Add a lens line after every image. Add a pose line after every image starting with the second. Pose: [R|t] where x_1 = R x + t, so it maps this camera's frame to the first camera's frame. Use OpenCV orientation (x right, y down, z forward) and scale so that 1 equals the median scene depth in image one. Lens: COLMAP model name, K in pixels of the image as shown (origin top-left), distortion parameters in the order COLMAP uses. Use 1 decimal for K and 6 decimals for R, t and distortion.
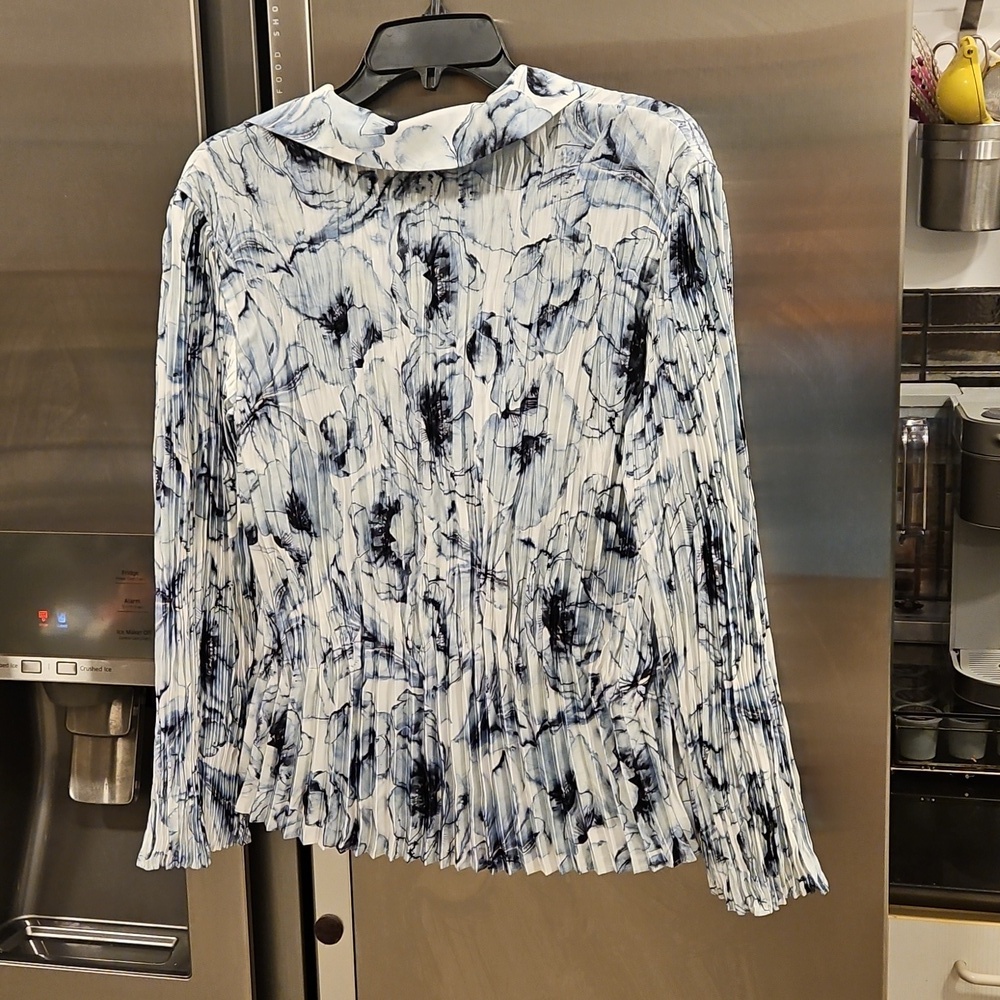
lens RADIAL K [[1437.1, 0, 515.8], [0, 1437.1, 500.4], [0, 0, 1]] dist [0.082448, -0.183845]
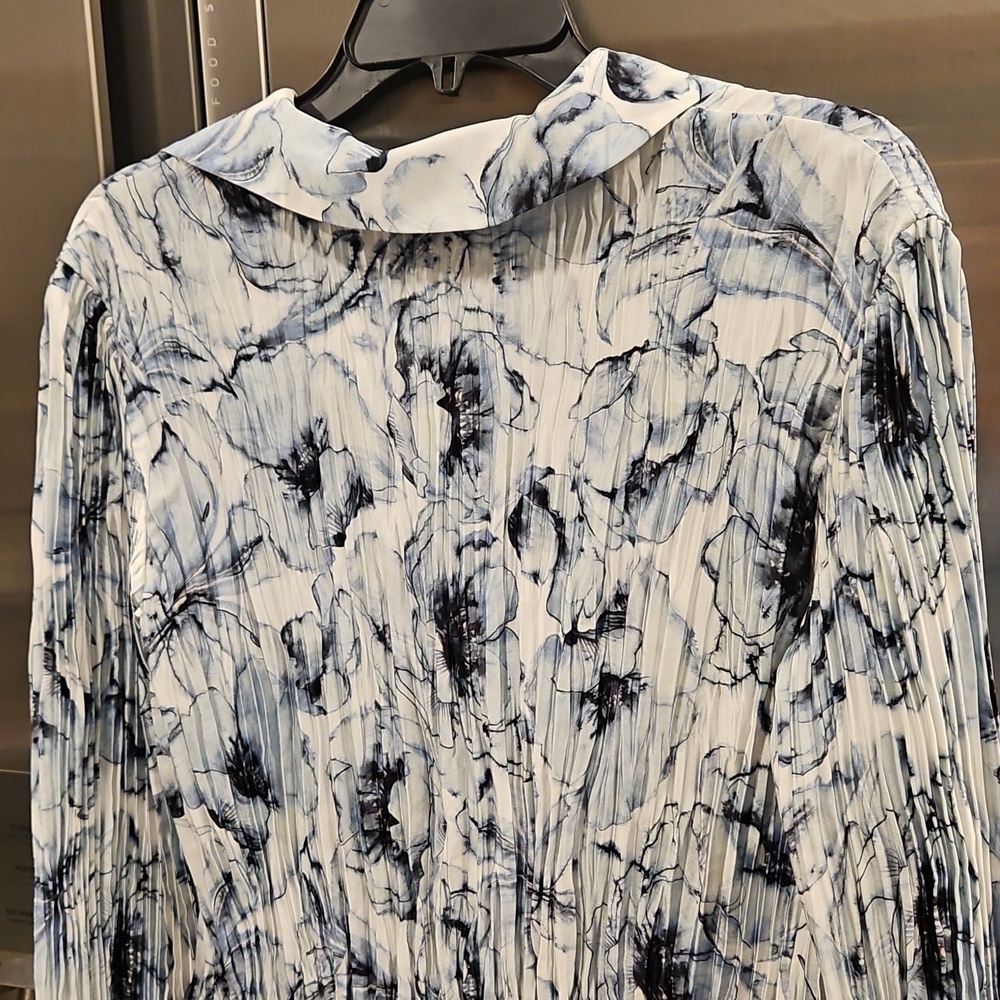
lens RADIAL K [[1437.1, 0, 515.8], [0, 1437.1, 500.4], [0, 0, 1]] dist [0.082448, -0.183845]
pose [[0.994564, 0.008659, -0.103770, 0.030955], [-0.008450, 0.999961, 0.002456, -0.117358], [0.103787, -0.001566, 0.994598, 0.406584]]
